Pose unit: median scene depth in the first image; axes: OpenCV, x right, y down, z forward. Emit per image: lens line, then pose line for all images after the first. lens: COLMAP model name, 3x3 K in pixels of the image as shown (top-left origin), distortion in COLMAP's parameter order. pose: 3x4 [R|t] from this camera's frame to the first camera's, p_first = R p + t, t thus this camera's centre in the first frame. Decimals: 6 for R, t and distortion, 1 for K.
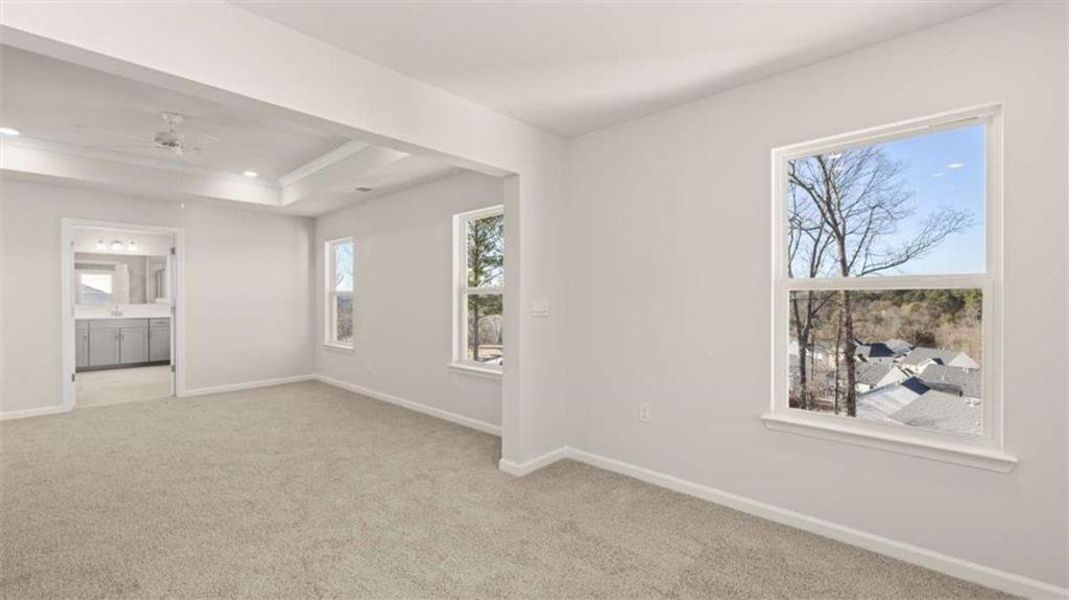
lens RADIAL K [[448.7, 0, 531.3], [0, 448.7, 299.9], [0, 0, 1]] dist [-0.002194, -0.000254]
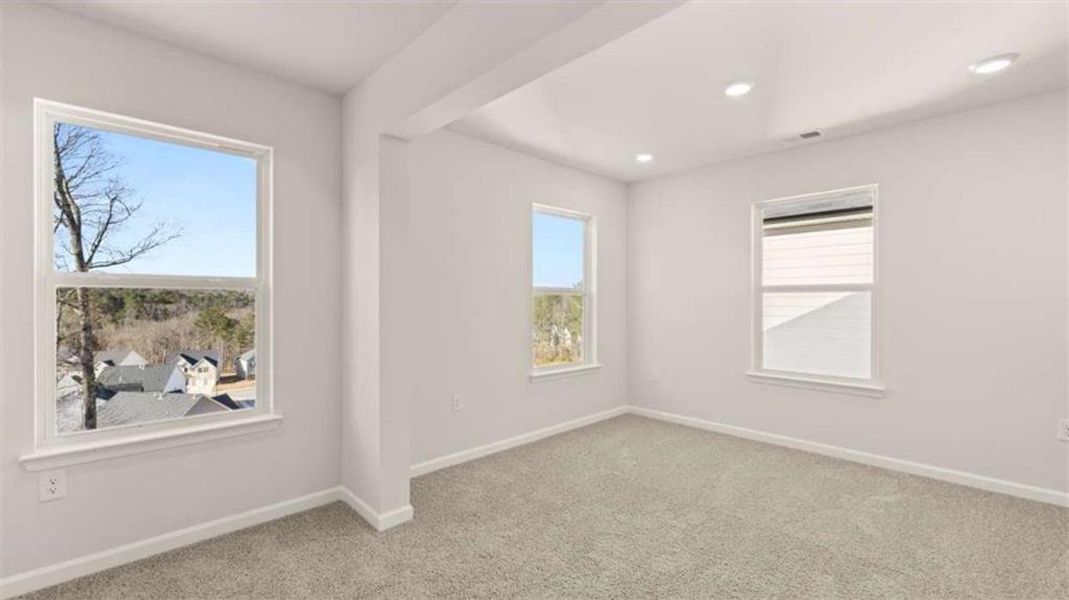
lens RADIAL K [[448.7, 0, 531.3], [0, 448.7, 299.9], [0, 0, 1]] dist [-0.002194, -0.000254]
pose [[0.062445, -0.000212, 0.998048, -0.098422], [0.001973, 0.999998, 0.000089, 0.000157], [-0.998046, 0.001964, 0.062445, 0.088546]]
